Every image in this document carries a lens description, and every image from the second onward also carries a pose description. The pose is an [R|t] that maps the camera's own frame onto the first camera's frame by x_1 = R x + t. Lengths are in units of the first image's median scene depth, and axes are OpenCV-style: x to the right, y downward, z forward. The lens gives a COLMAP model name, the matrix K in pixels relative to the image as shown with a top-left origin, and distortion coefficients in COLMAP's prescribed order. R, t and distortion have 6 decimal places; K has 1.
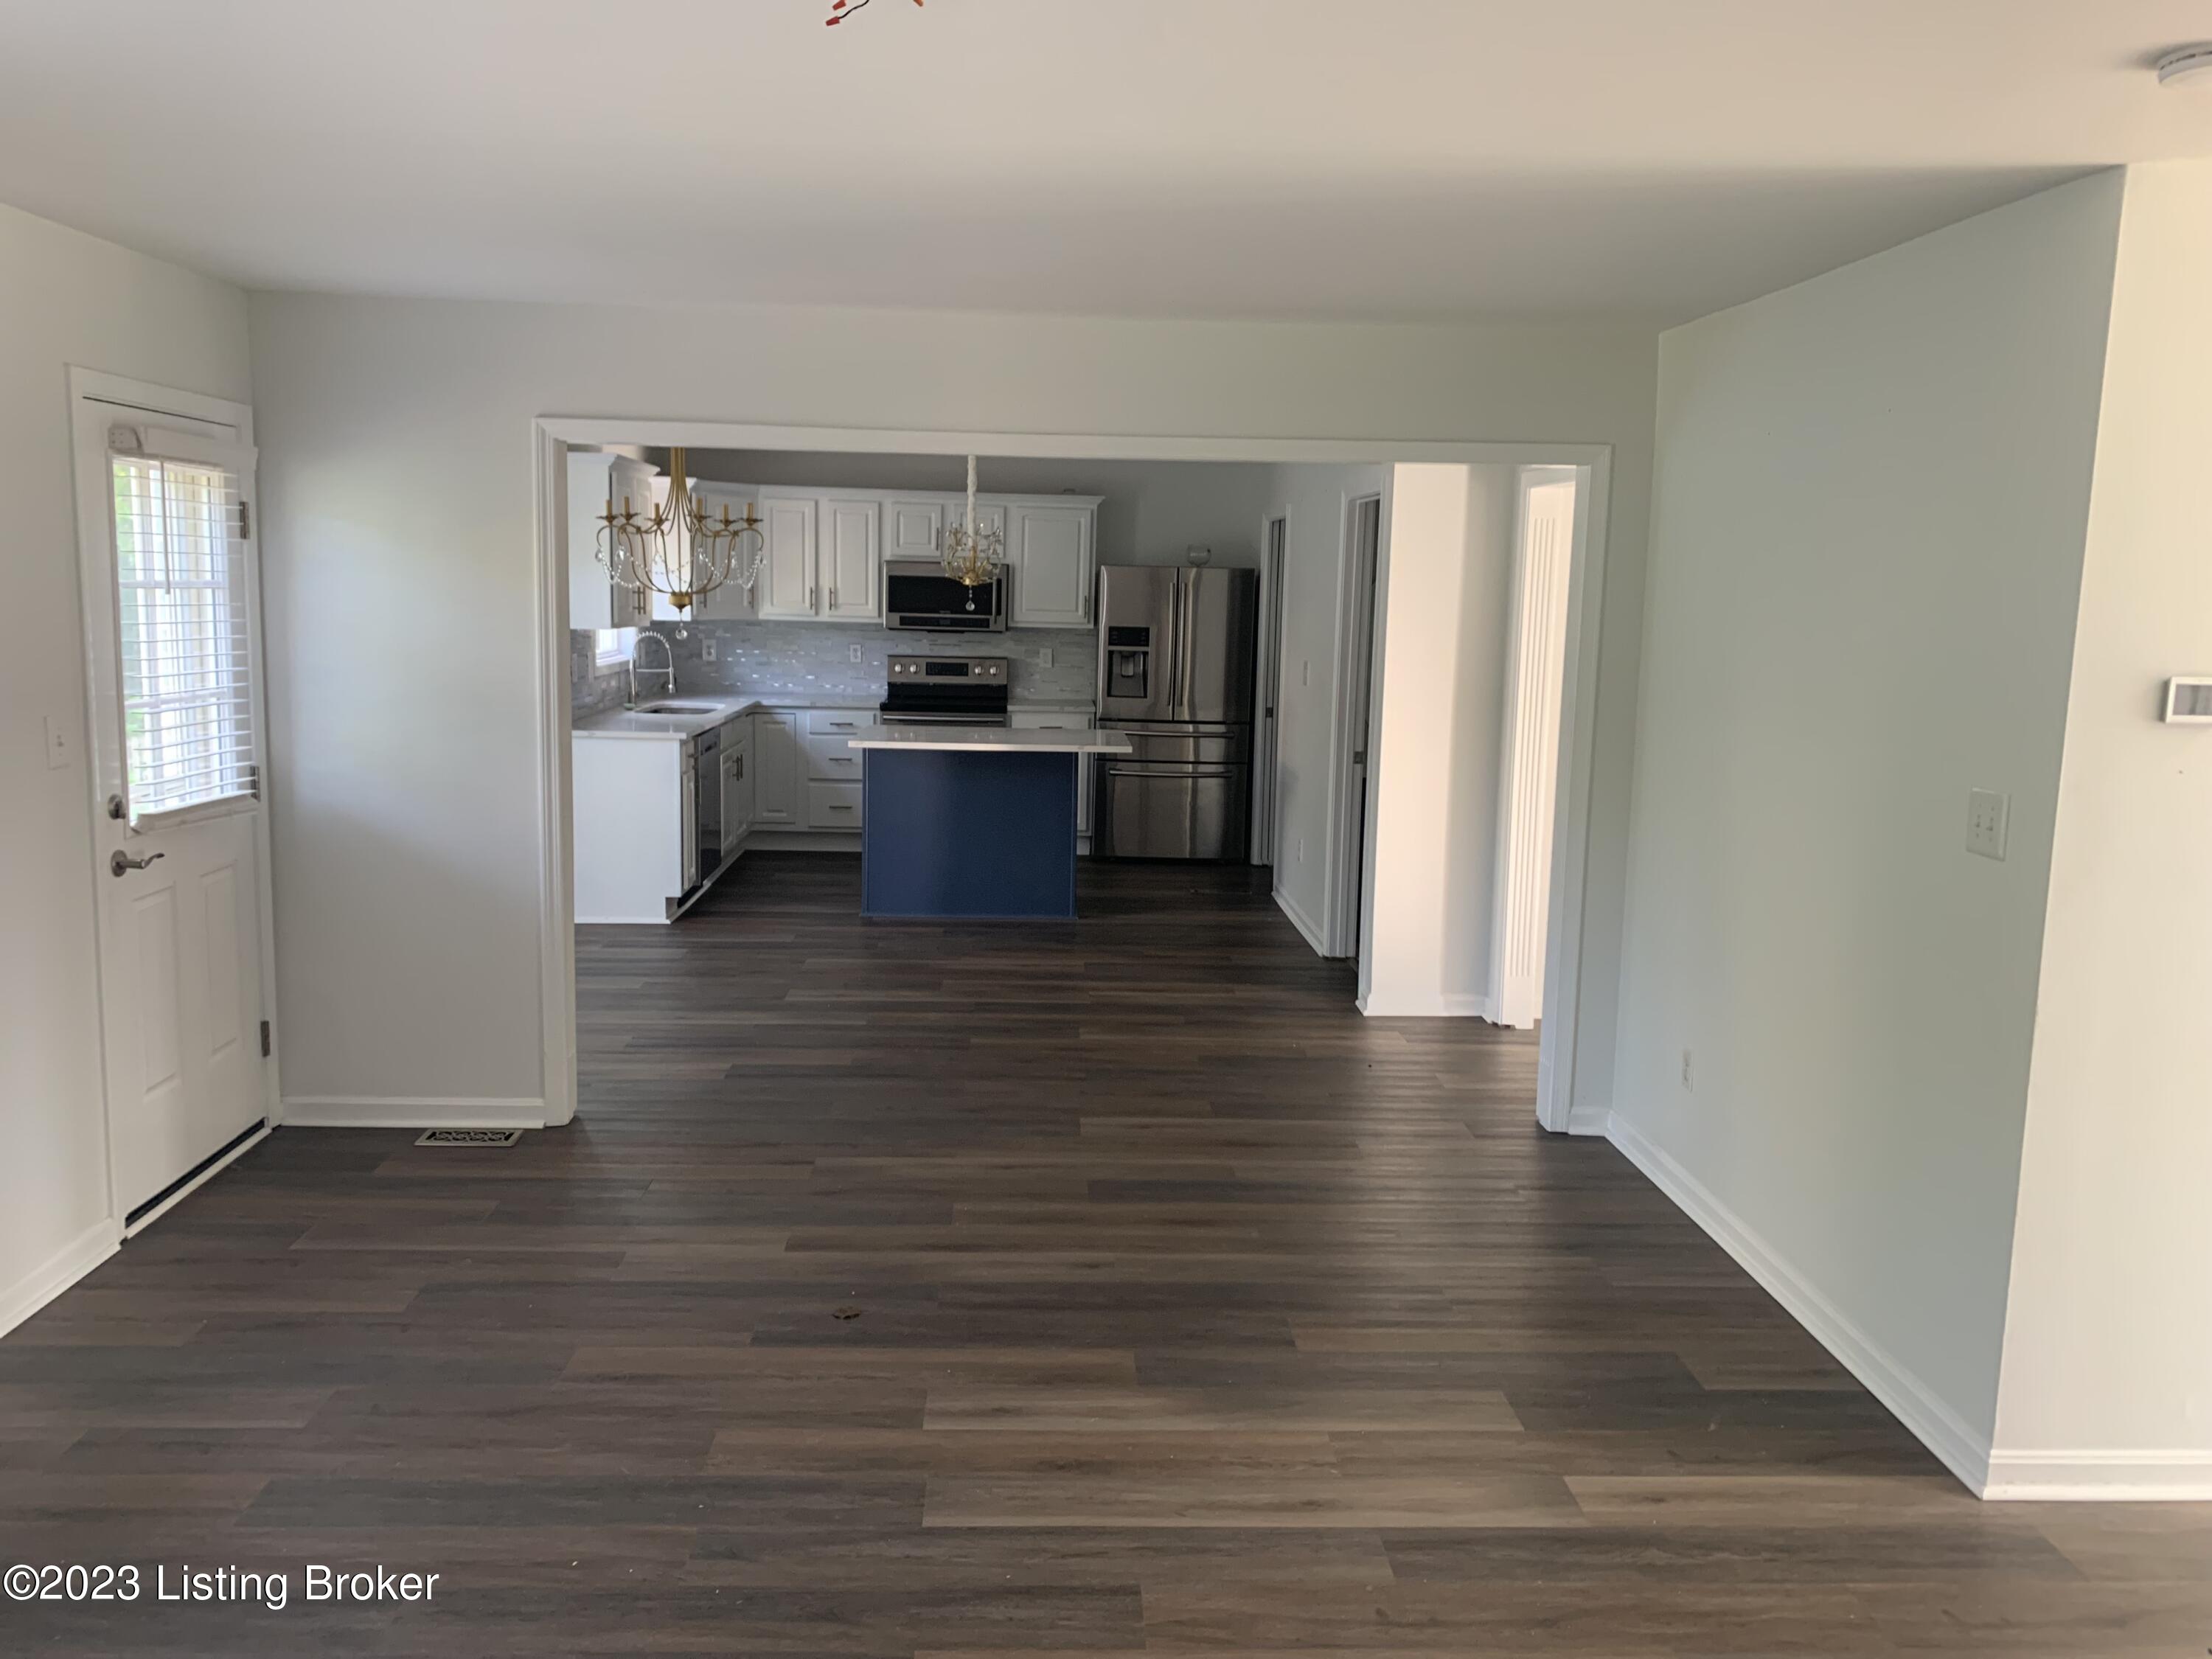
lens RADIAL K [[1693.5, 0, 1106.0], [0, 1693.5, 829.5], [0, 0, 1]] dist [0.083611, -0.139377]
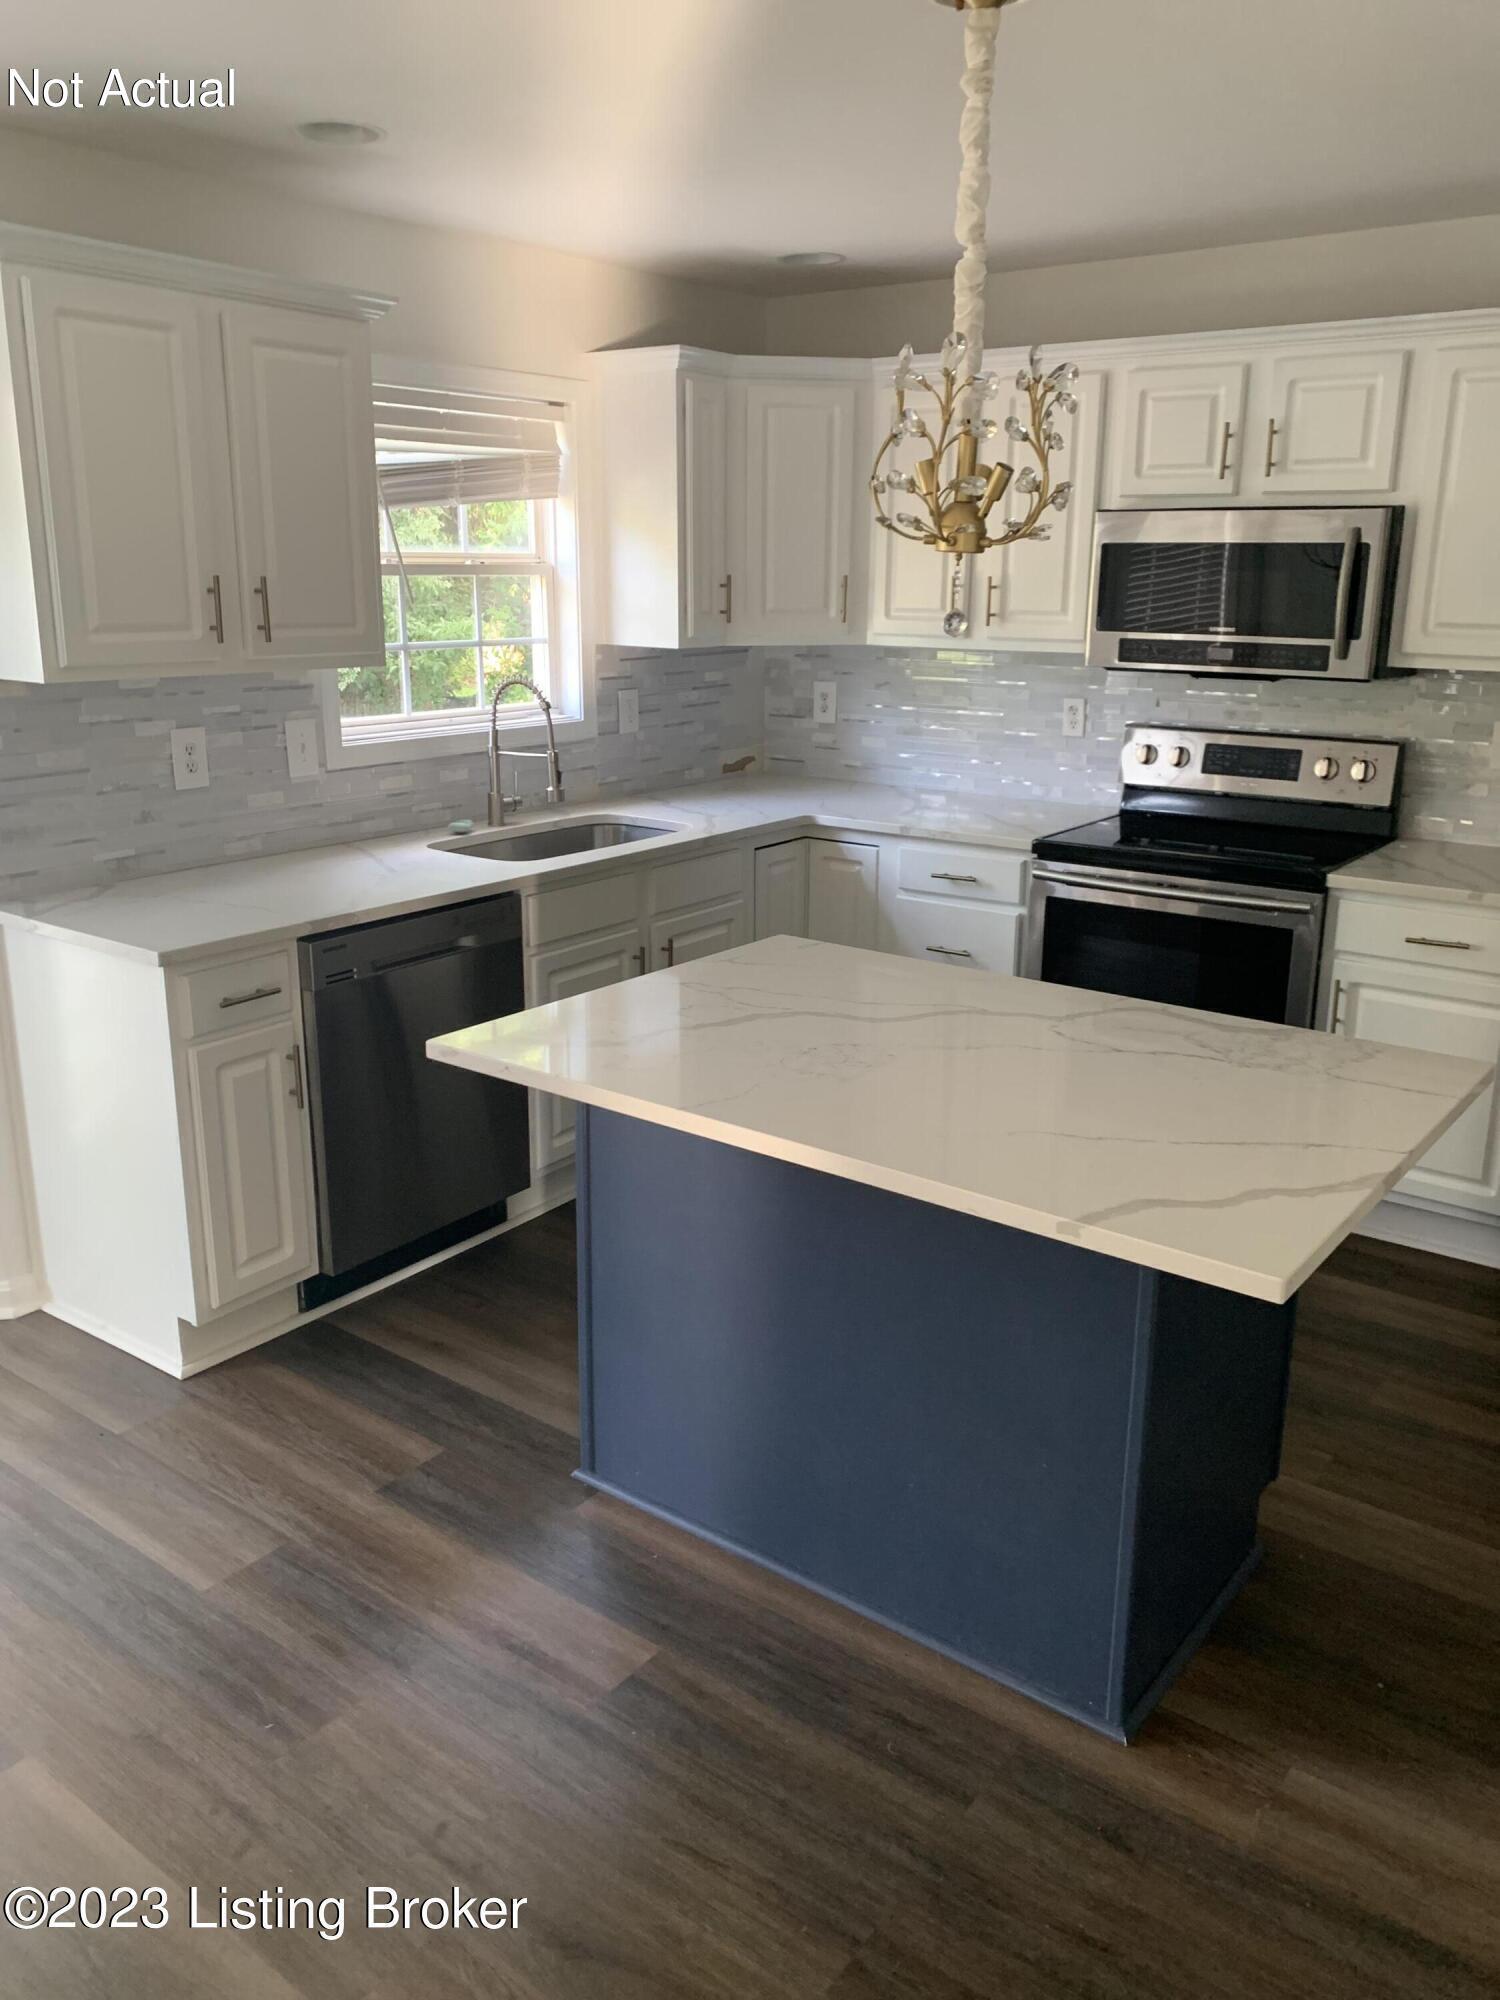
lens RADIAL K [[1522.9, 0, 750.0], [0, 1522.9, 1000.0], [0, 0, 1]] dist [-0.000333, -0.005922]
pose [[0.768720, 0.154146, -0.620733, 0.061819], [-0.079696, 0.986044, 0.146168, -0.083554], [0.634601, -0.062892, 0.770276, 0.630420]]
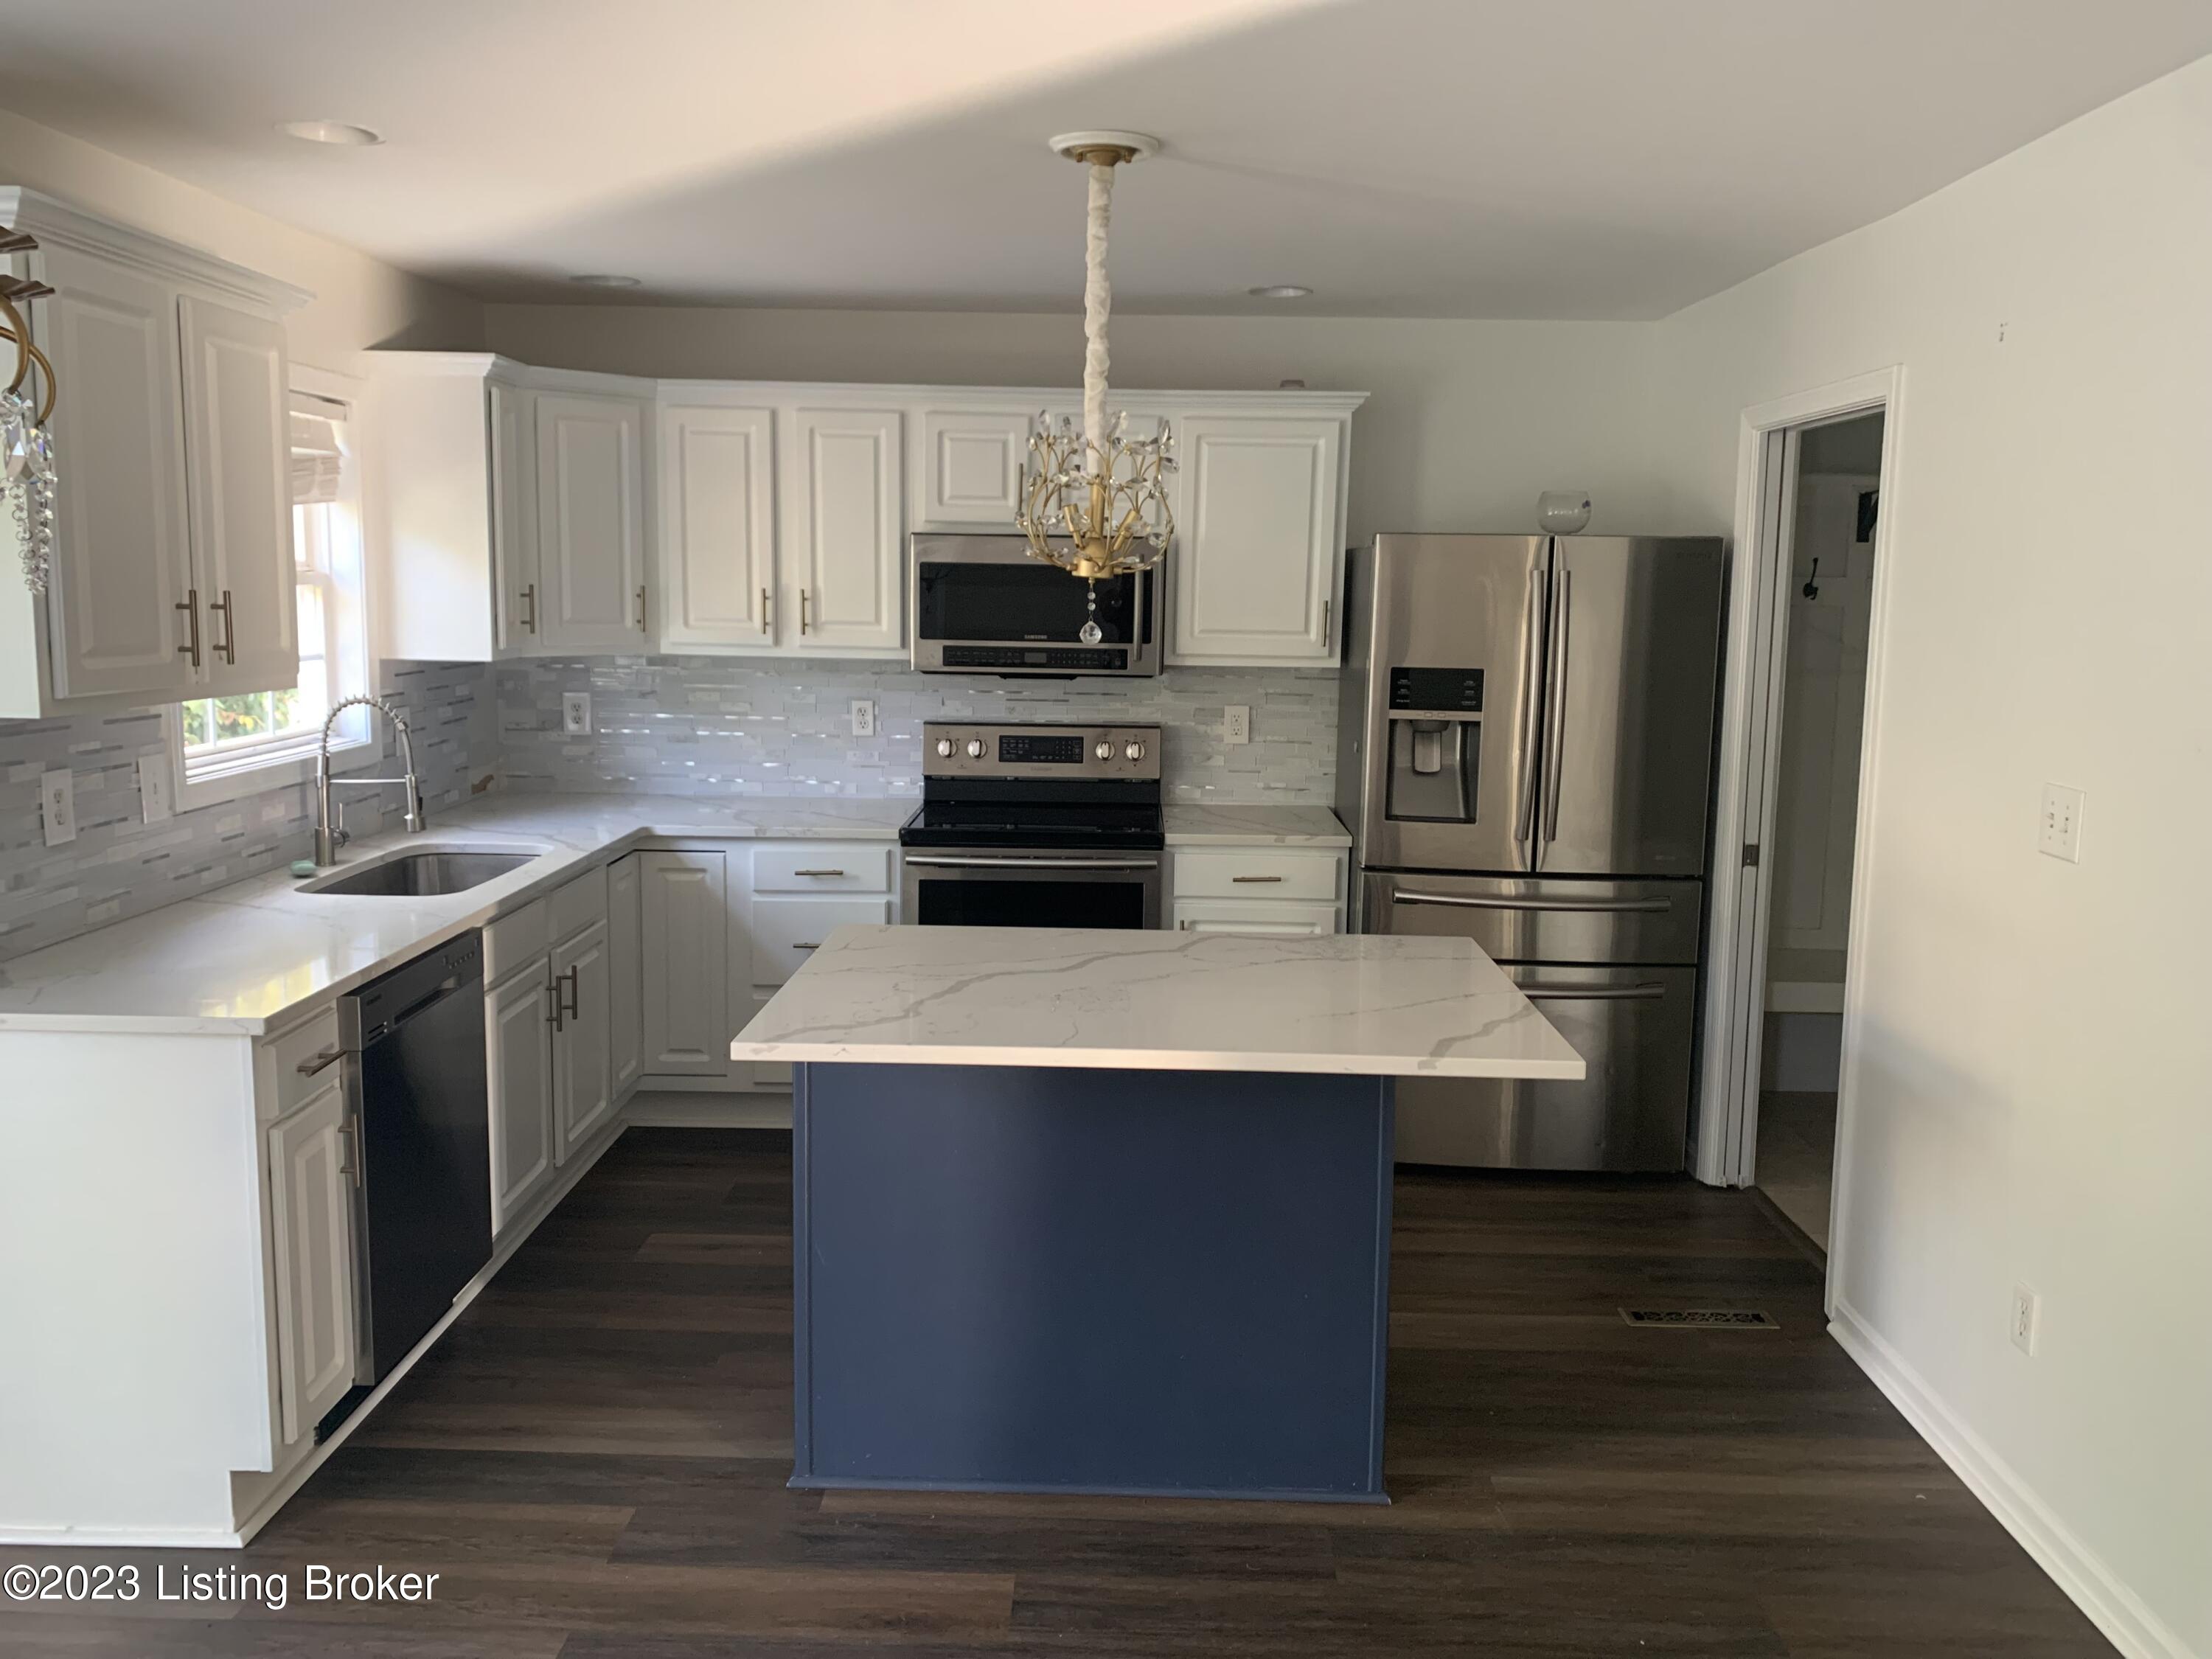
lens RADIAL K [[1677.9, 0, 1106.0], [0, 1677.9, 829.5], [0, 0, 1]] dist [0.117662, -0.286229]
pose [[0.997906, 0.000270, -0.064688, -0.043568], [-0.000253, 1.000000, 0.000272, -0.072990], [0.064688, -0.000255, 0.997906, 0.519863]]
